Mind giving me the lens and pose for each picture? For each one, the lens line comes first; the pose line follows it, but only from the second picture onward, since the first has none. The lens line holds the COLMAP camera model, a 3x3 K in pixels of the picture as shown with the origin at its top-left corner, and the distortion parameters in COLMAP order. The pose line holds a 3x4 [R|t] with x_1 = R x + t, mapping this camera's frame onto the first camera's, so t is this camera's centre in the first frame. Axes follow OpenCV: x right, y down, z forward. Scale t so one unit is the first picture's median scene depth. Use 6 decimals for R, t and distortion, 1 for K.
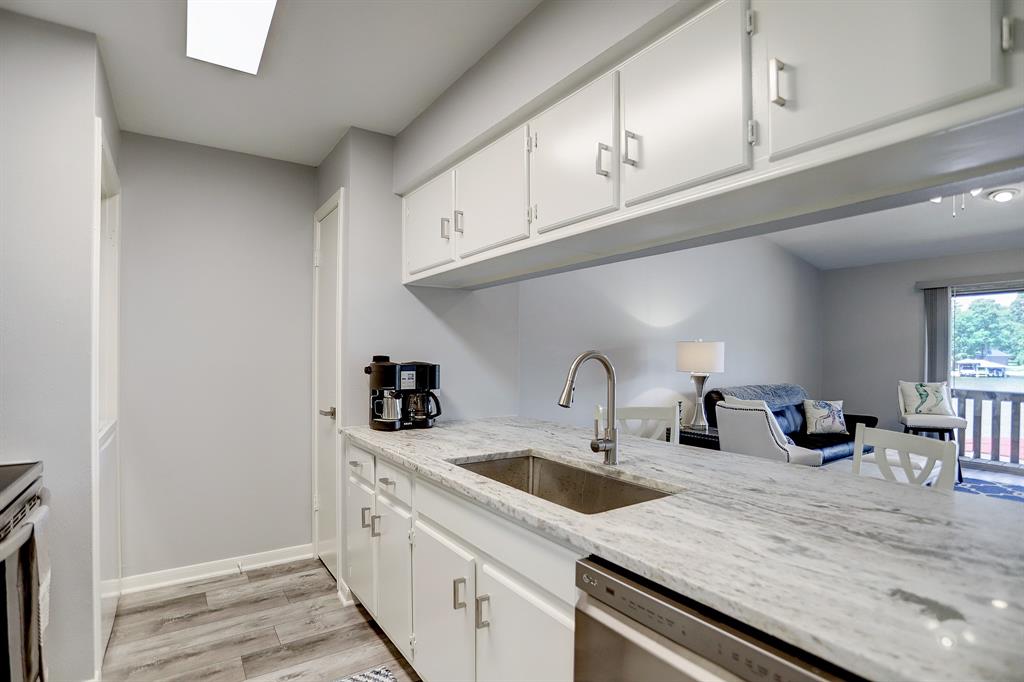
lens RADIAL K [[498.6, 0, 514.7], [0, 498.6, 357.4], [0, 0, 1]] dist [-0.047095, 0.009159]
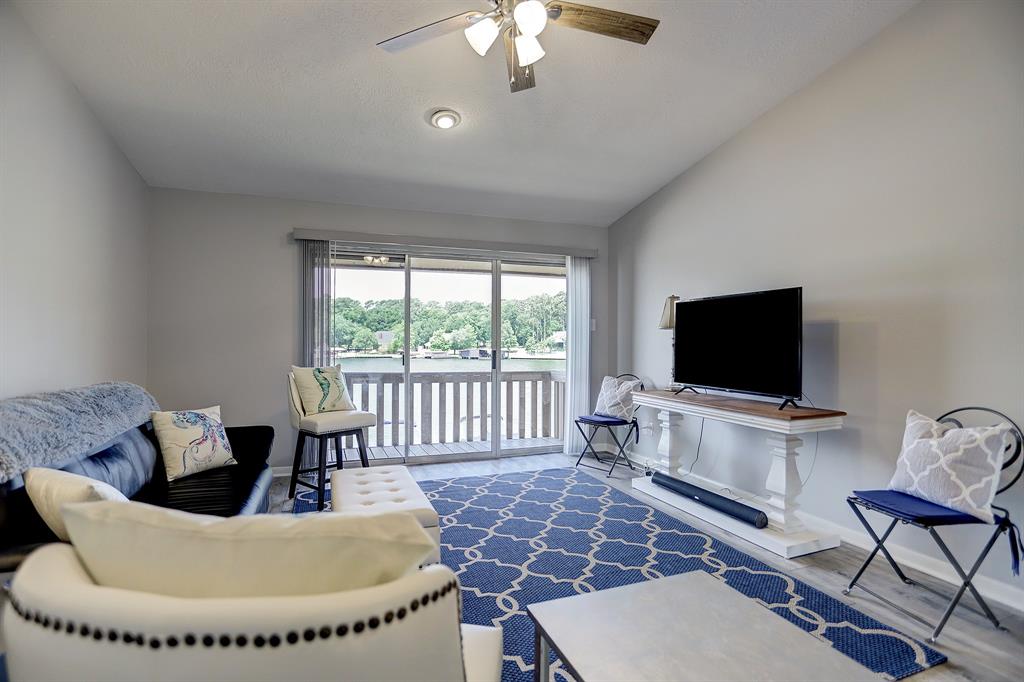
lens RADIAL K [[498.6, 0, 492.7], [0, 498.6, 339.8], [0, 0, 1]] dist [-0.047095, 0.009159]
pose [[0.261635, 0.003371, 0.965161, 0.203597], [0.005249, 0.999974, -0.004915, 0.016523], [-0.965153, 0.006352, 0.261610, 0.546258]]
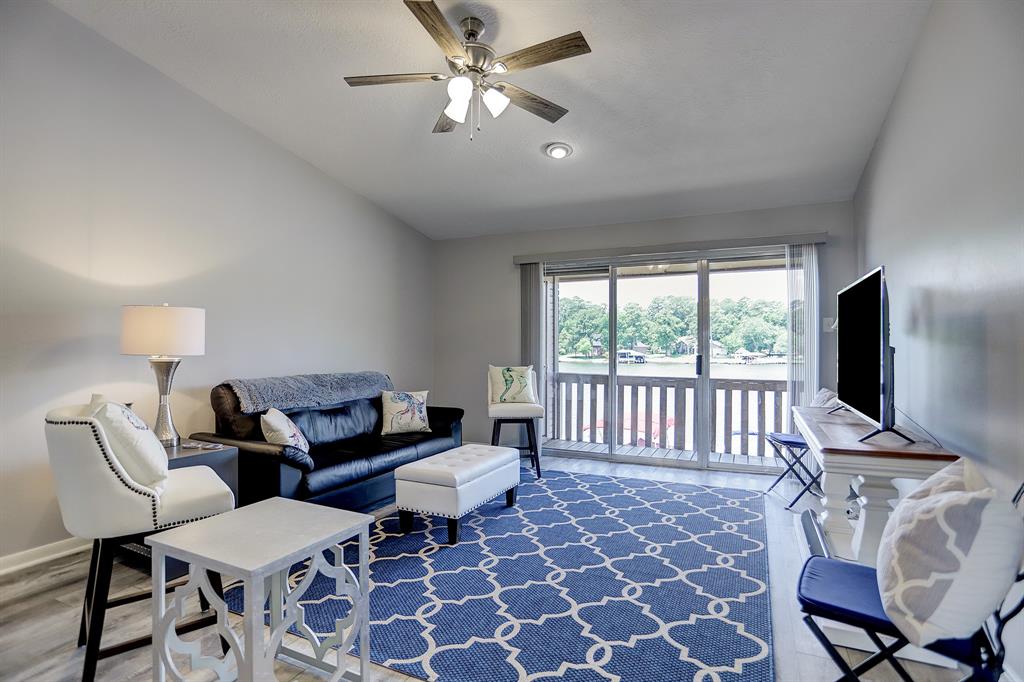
lens RADIAL K [[498.6, 0, 509.4], [0, 498.6, 336.4], [0, 0, 1]] dist [-0.047095, 0.009159]
pose [[0.864435, 0.008456, 0.502673, 0.368038], [0.004740, 0.999677, -0.024968, 0.018756], [-0.502721, 0.023965, 0.864116, 0.202596]]
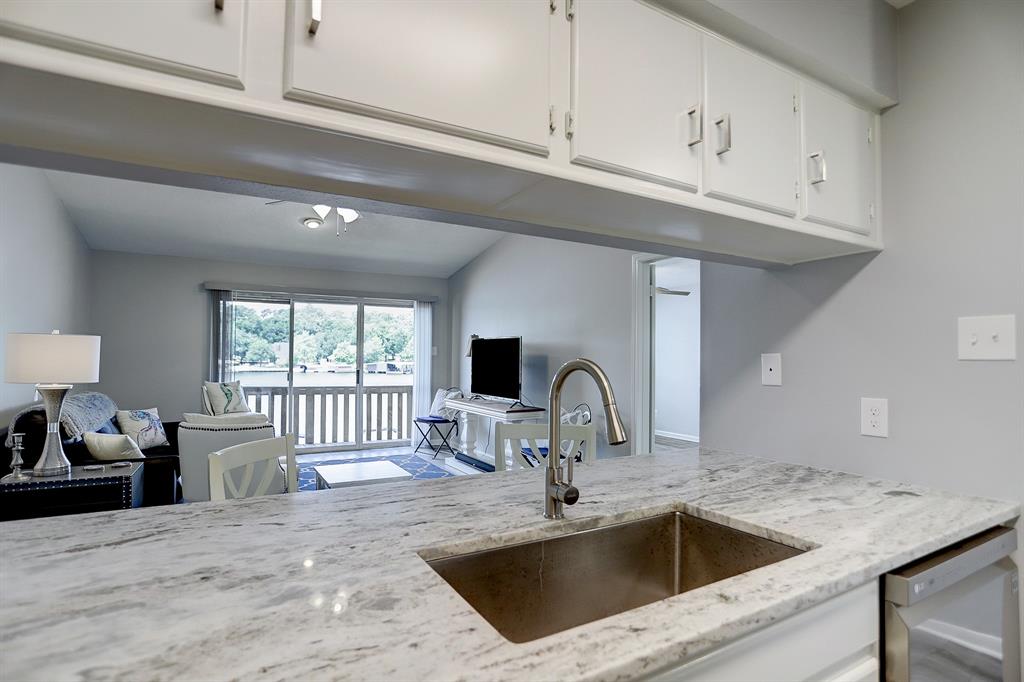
lens RADIAL K [[525.7, 0, 492.3], [0, 525.7, 349.1], [0, 0, 1]] dist [-0.059348, 0.020640]
pose [[0.097074, 0.012361, 0.995200, -0.179734], [-0.002598, 0.999923, -0.012167, -0.005693], [-0.995274, -0.001404, 0.097099, 0.322071]]
